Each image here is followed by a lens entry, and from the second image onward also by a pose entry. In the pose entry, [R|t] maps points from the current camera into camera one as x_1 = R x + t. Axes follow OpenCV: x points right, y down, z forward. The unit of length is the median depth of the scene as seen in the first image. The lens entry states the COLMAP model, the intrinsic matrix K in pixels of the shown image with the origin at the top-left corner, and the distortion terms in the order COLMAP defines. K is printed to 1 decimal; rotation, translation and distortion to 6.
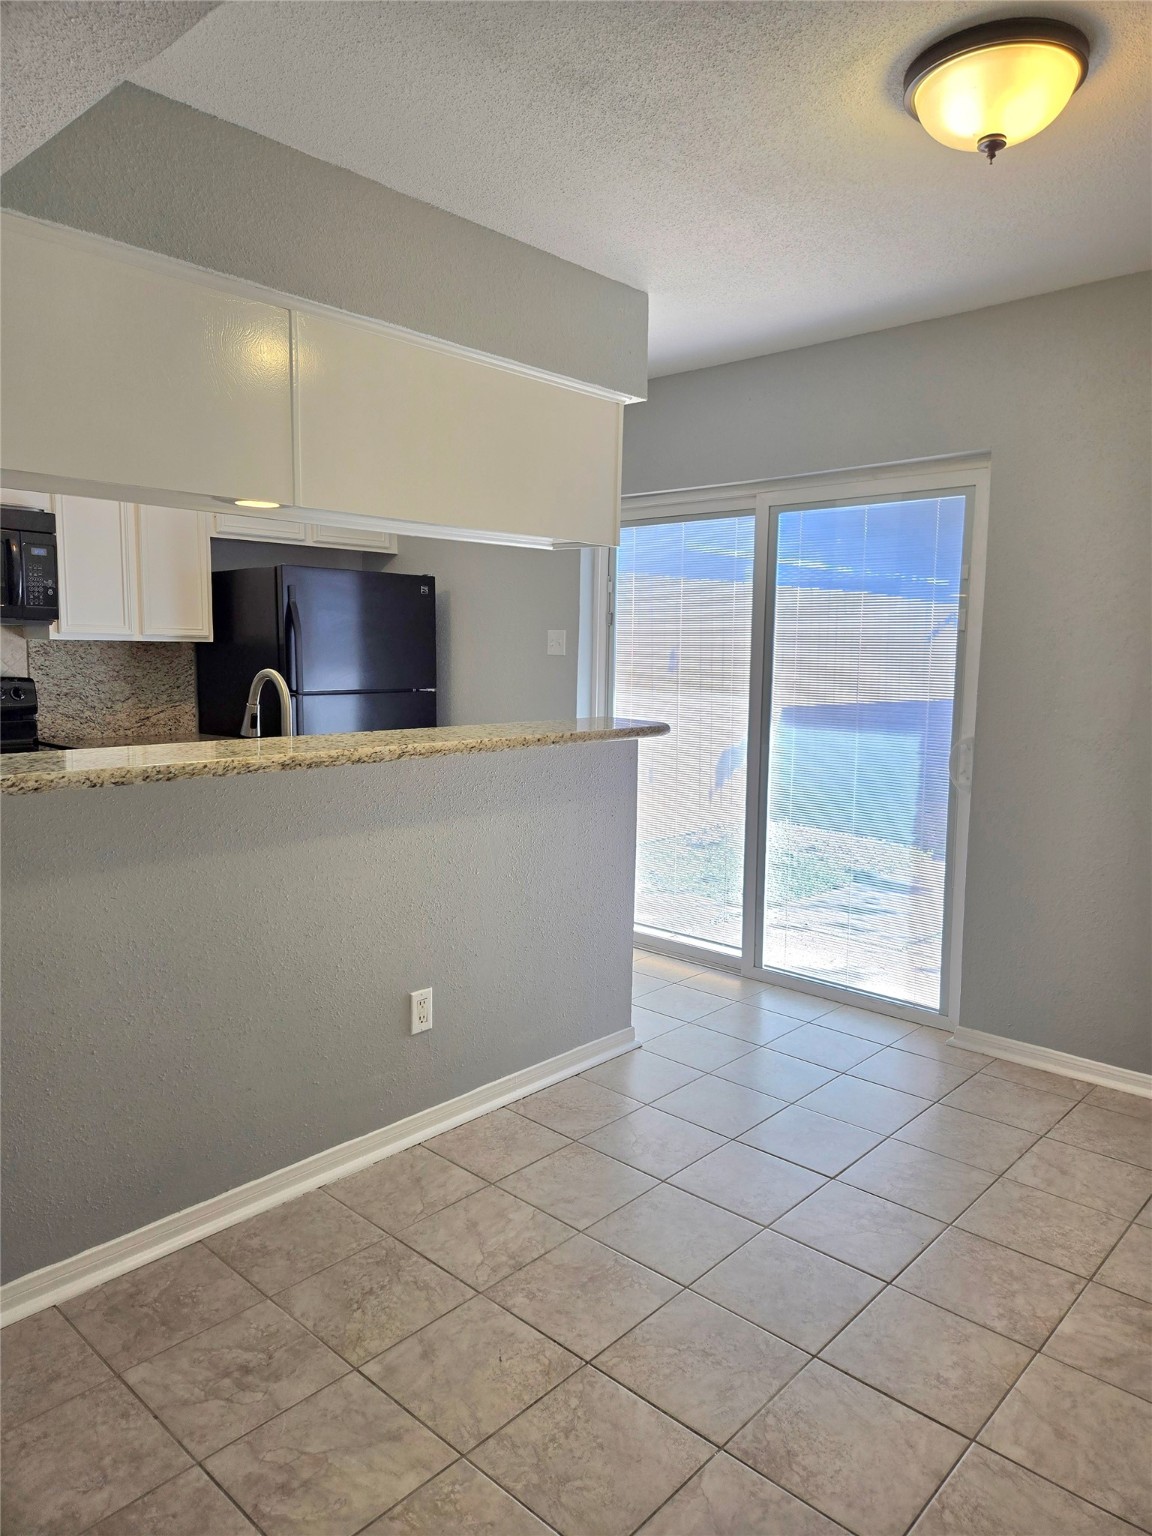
lens RADIAL K [[1022.8, 0, 581.5], [0, 1022.8, 736.4], [0, 0, 1]] dist [0.070512, -0.054200]
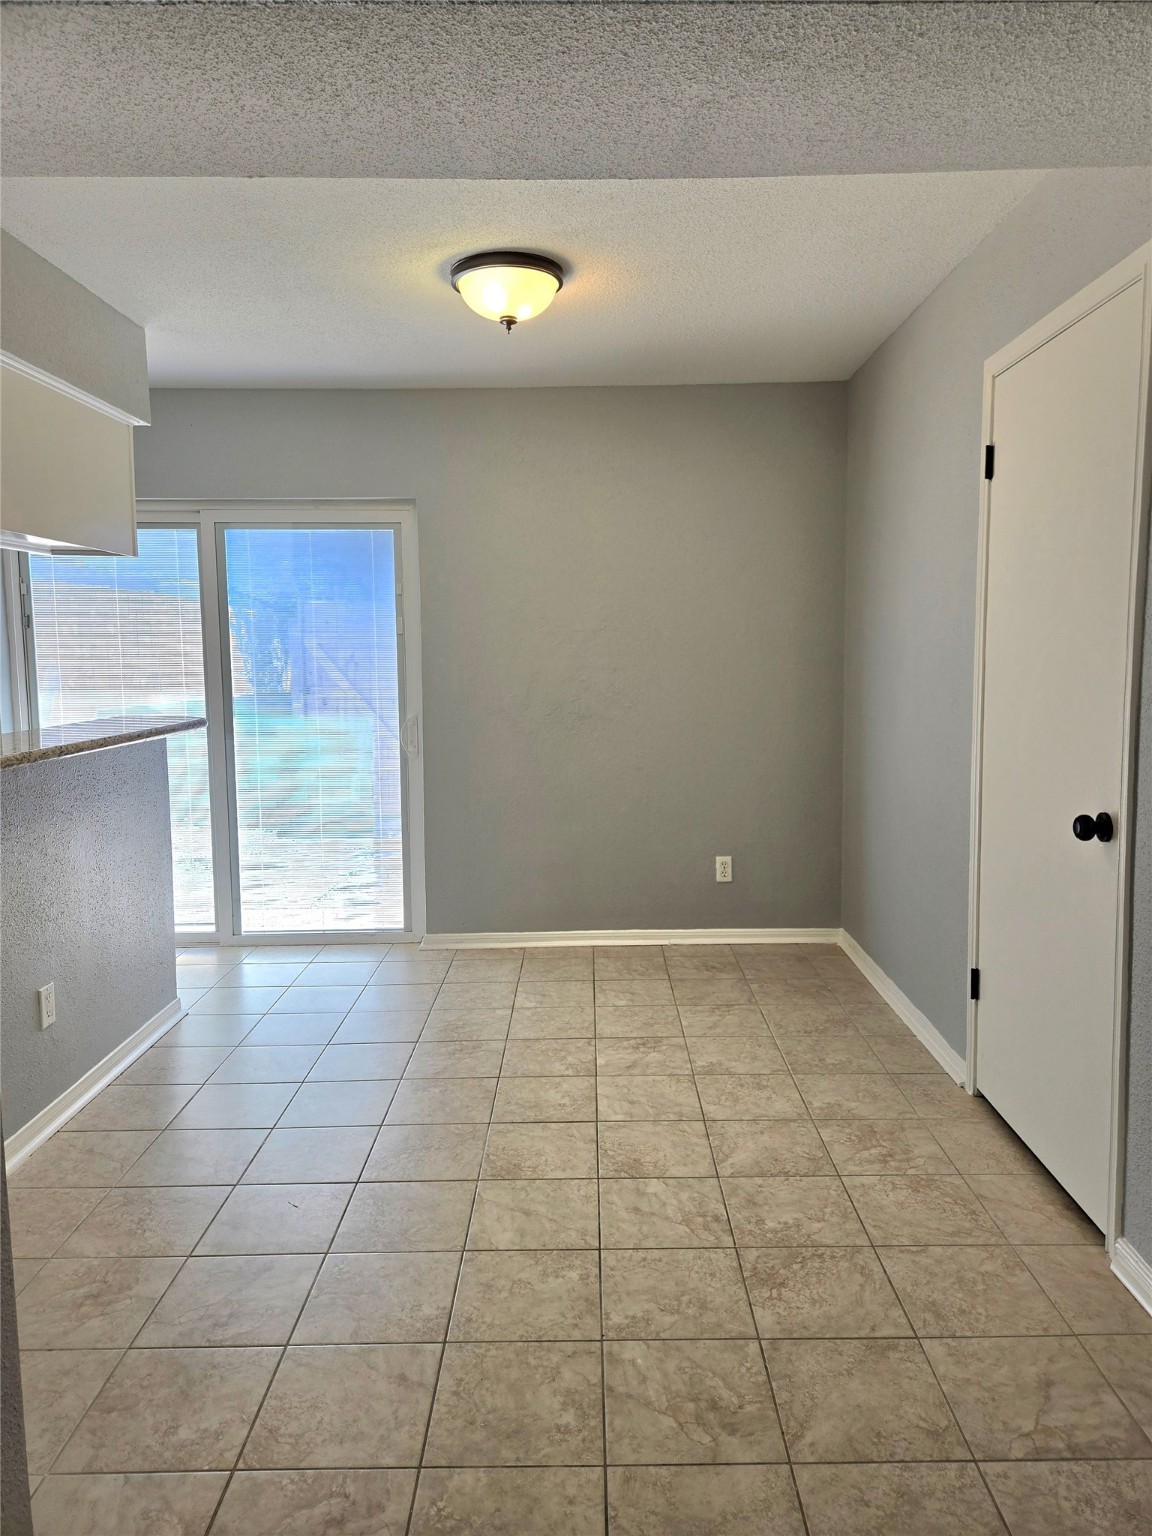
lens RADIAL K [[1022.8, 0, 581.5], [0, 1022.8, 736.4], [0, 0, 1]] dist [0.070512, -0.054200]
pose [[0.740660, -0.073352, 0.667864, -0.335103], [0.072358, 0.996950, 0.029251, 0.004379], [-0.667973, 0.026660, 0.743708, -0.108702]]
